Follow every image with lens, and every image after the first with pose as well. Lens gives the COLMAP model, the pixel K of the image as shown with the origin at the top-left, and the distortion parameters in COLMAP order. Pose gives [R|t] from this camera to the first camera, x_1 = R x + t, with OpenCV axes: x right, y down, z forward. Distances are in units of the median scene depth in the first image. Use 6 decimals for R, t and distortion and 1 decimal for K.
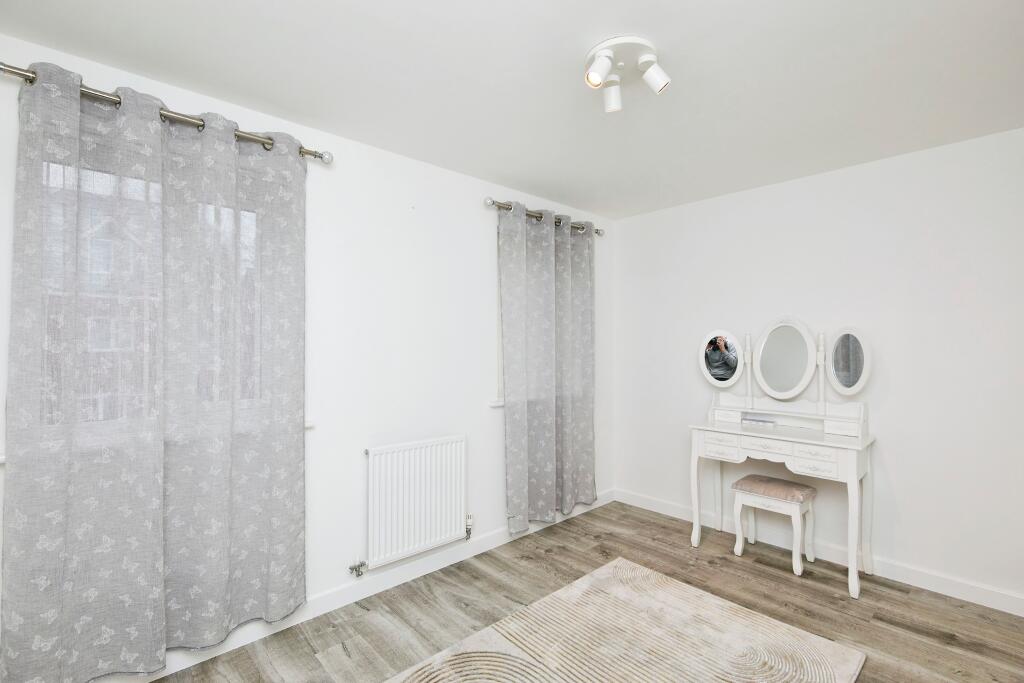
lens RADIAL K [[470.6, 0, 512.0], [0, 470.6, 341.5], [0, 0, 1]] dist [-0.002120, -0.000847]
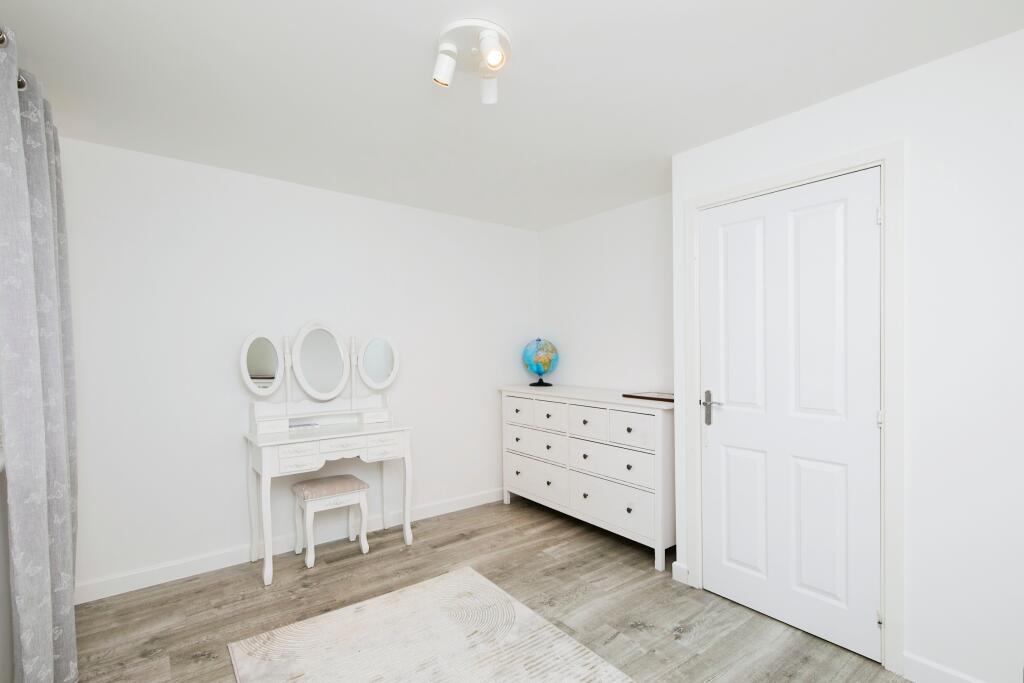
lens RADIAL K [[474.0, 0, 515.8], [0, 474.0, 343.2], [0, 0, 1]] dist [0.001015, 0.000037]
pose [[0.072161, 0.017086, 0.997247, -0.473978], [-0.007804, 0.999832, -0.016566, 0.010723], [-0.997362, -0.006587, 0.072282, 0.529077]]
